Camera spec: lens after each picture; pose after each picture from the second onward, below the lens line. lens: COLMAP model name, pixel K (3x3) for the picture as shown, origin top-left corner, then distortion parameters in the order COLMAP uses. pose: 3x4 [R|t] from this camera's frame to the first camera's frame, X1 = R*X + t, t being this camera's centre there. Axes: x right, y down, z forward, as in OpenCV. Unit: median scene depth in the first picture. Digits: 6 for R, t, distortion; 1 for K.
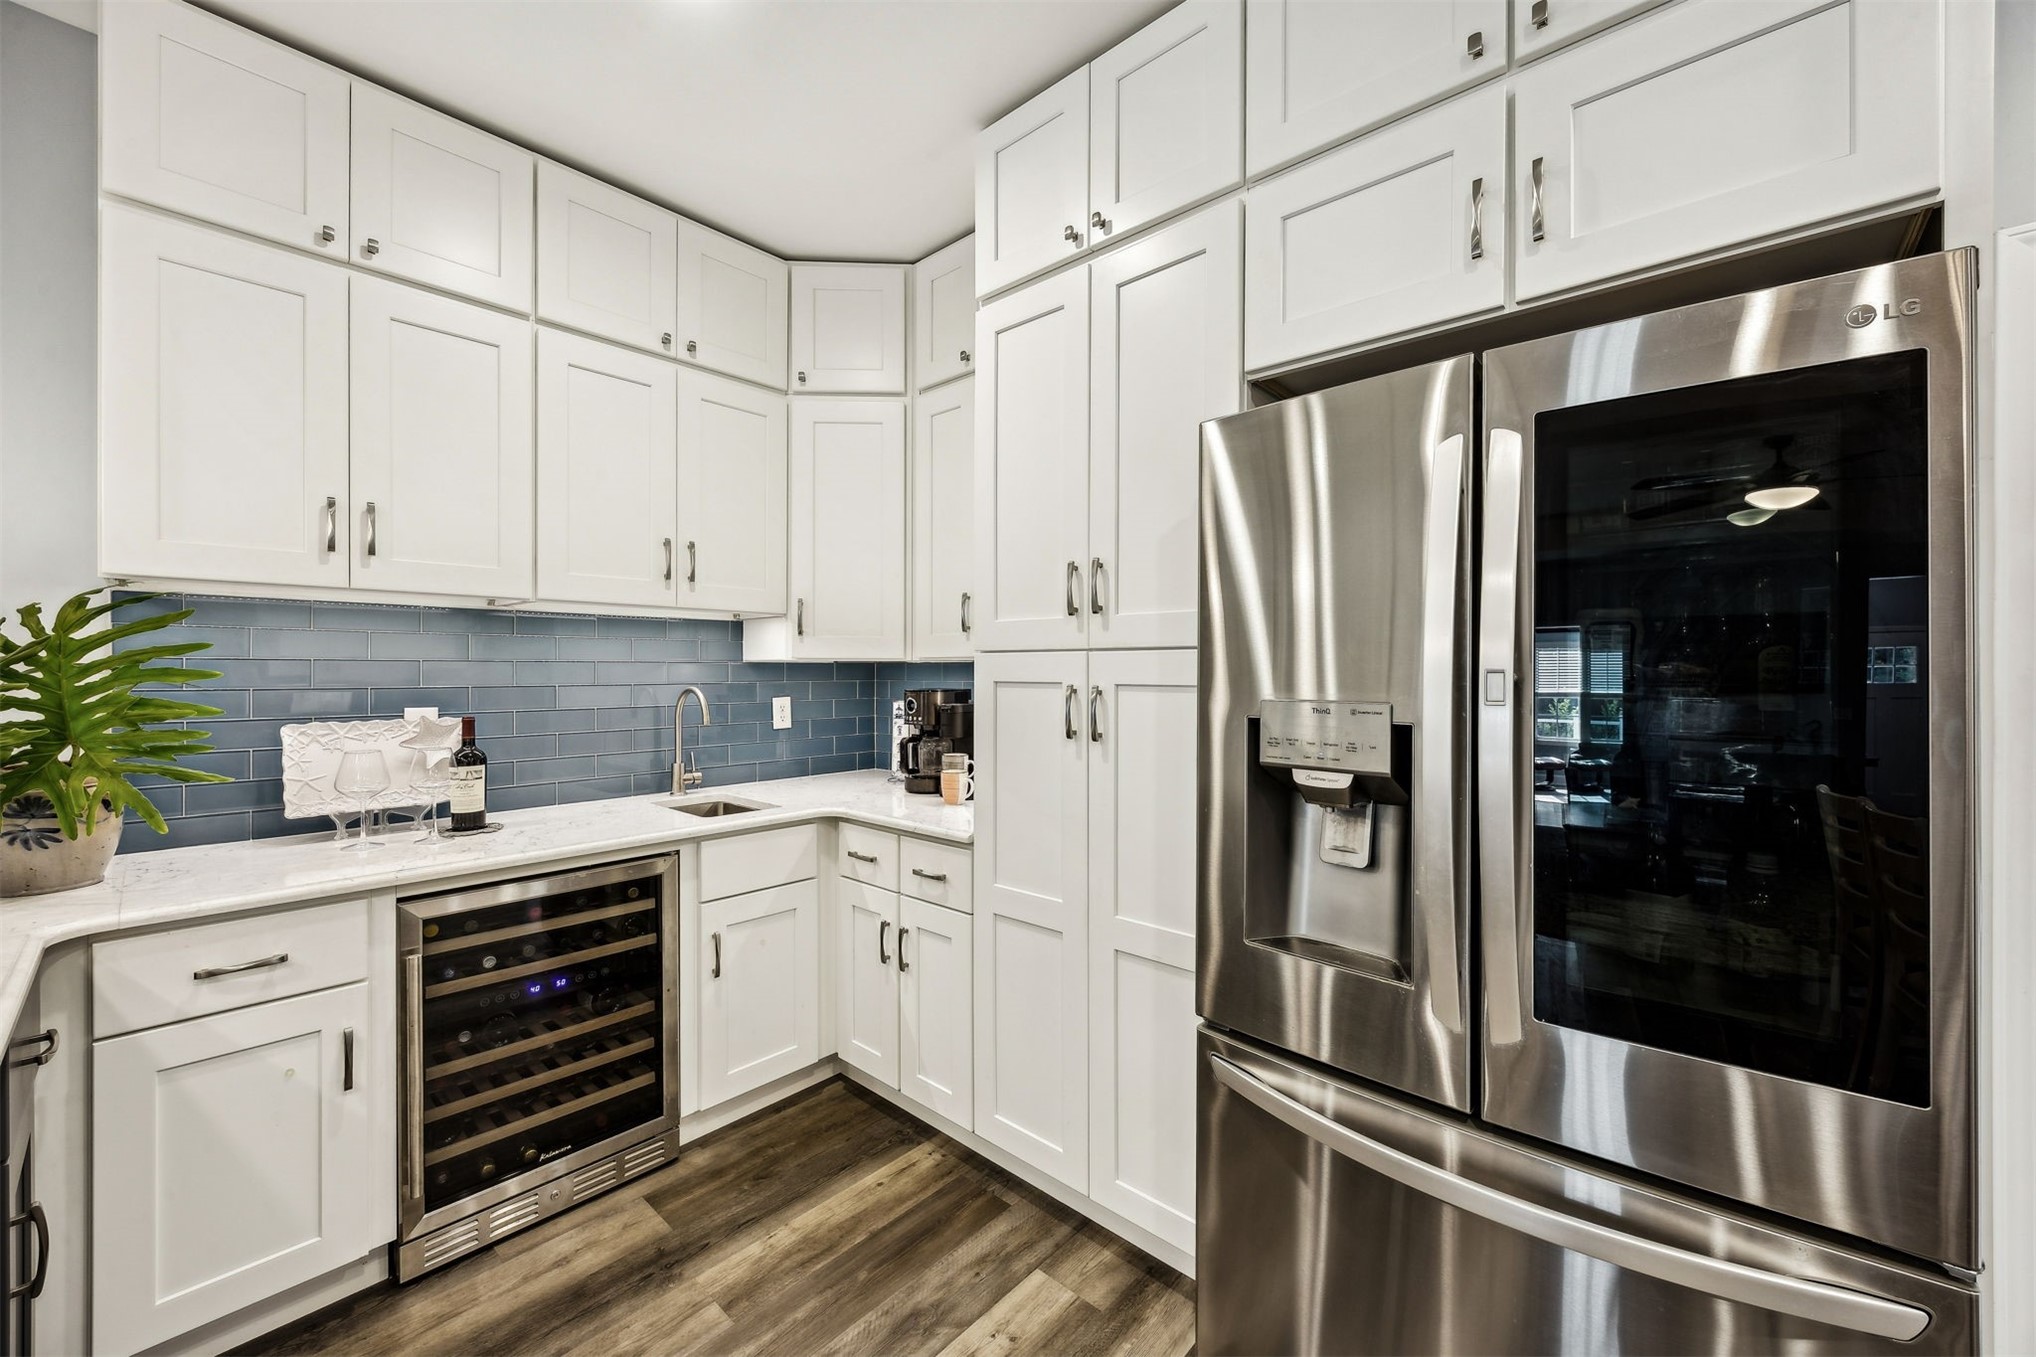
lens RADIAL K [[789.4, 0, 1029.1], [0, 789.4, 669.5], [0, 0, 1]] dist [-0.001361, -0.000443]
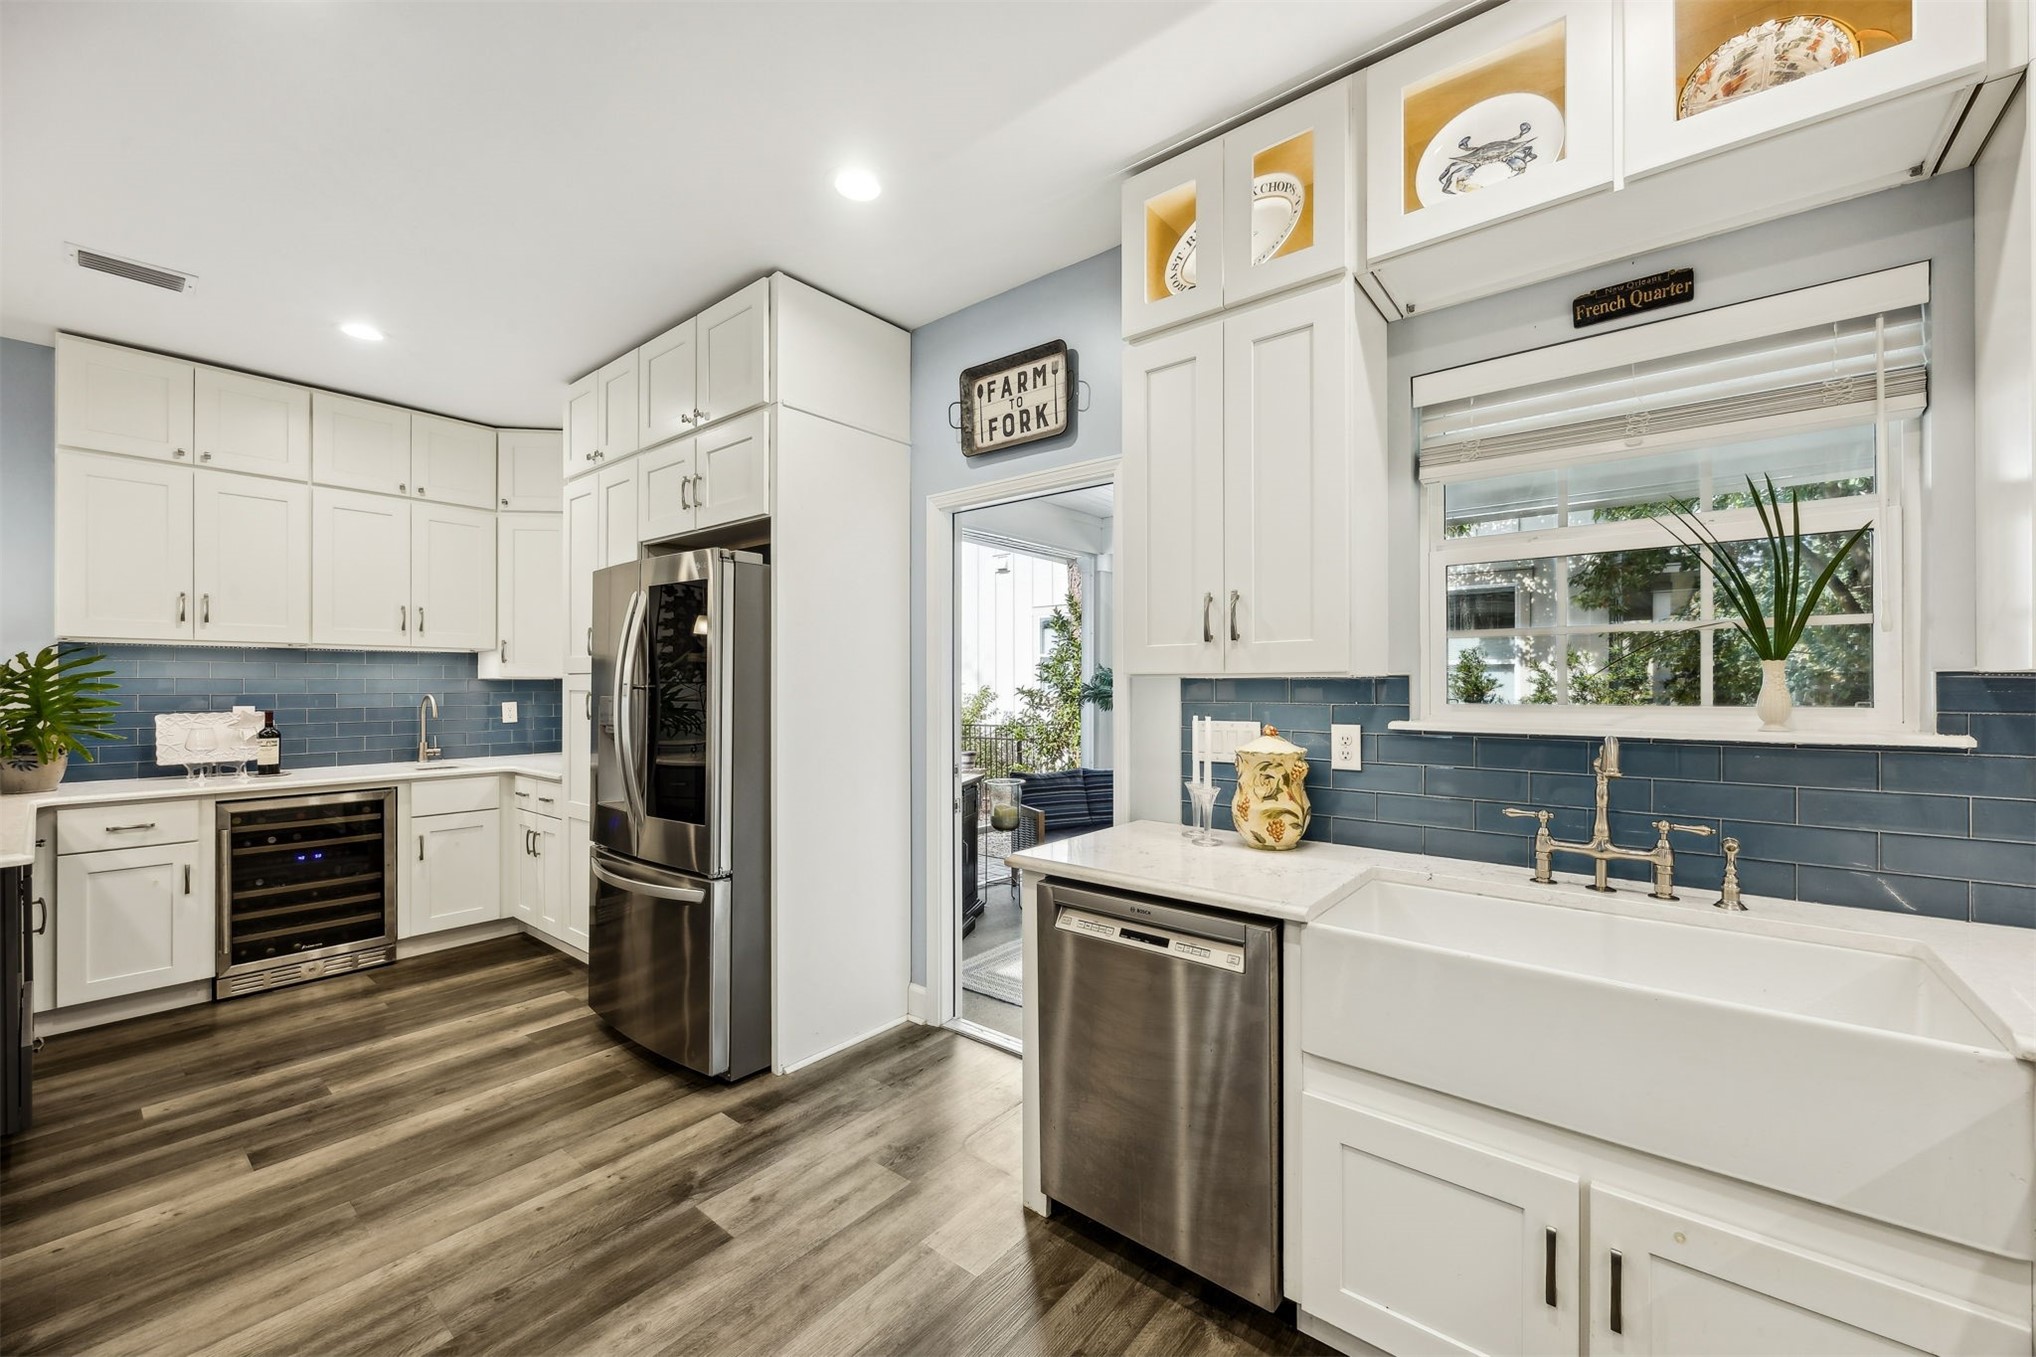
lens RADIAL K [[789.4, 0, 1027.2], [0, 789.4, 681.3], [0, 0, 1]] dist [-0.001361, -0.000443]
pose [[0.998383, -0.000865, 0.056842, 0.884026], [0.001053, 0.999994, -0.003277, 0.001249], [-0.056838, 0.003332, 0.998378, -0.858770]]
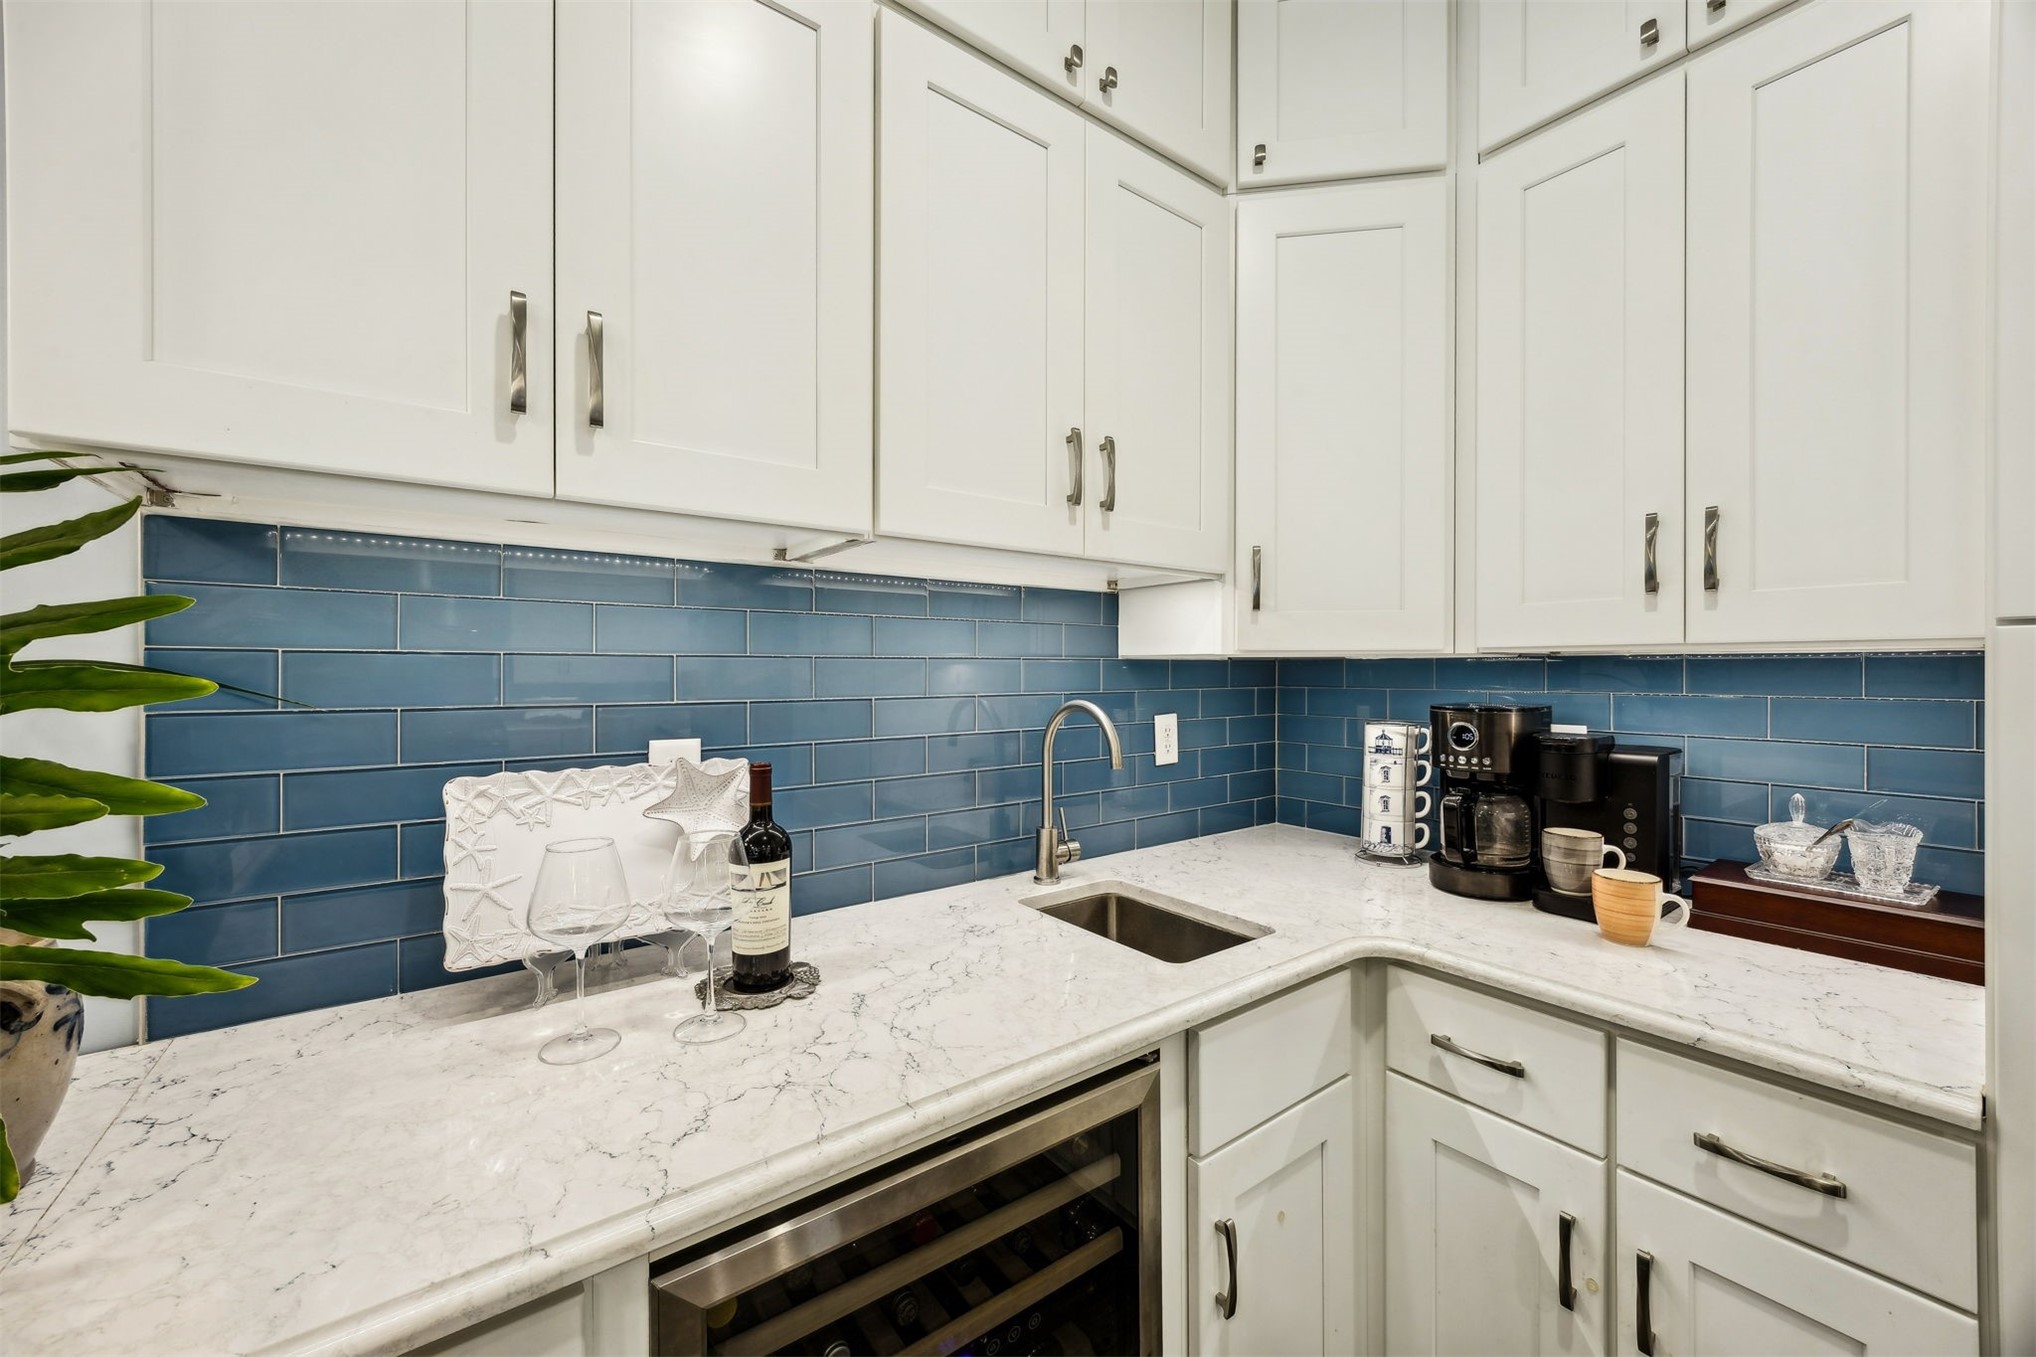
lens RADIAL K [[789.4, 0, 1020.8], [0, 789.4, 669.2], [0, 0, 1]] dist [-0.001361, -0.000443]
pose [[0.979459, -0.001079, -0.201638, -0.442064], [0.001125, 0.999999, 0.000116, -0.001584], [0.201638, -0.000340, 0.979460, 0.530825]]
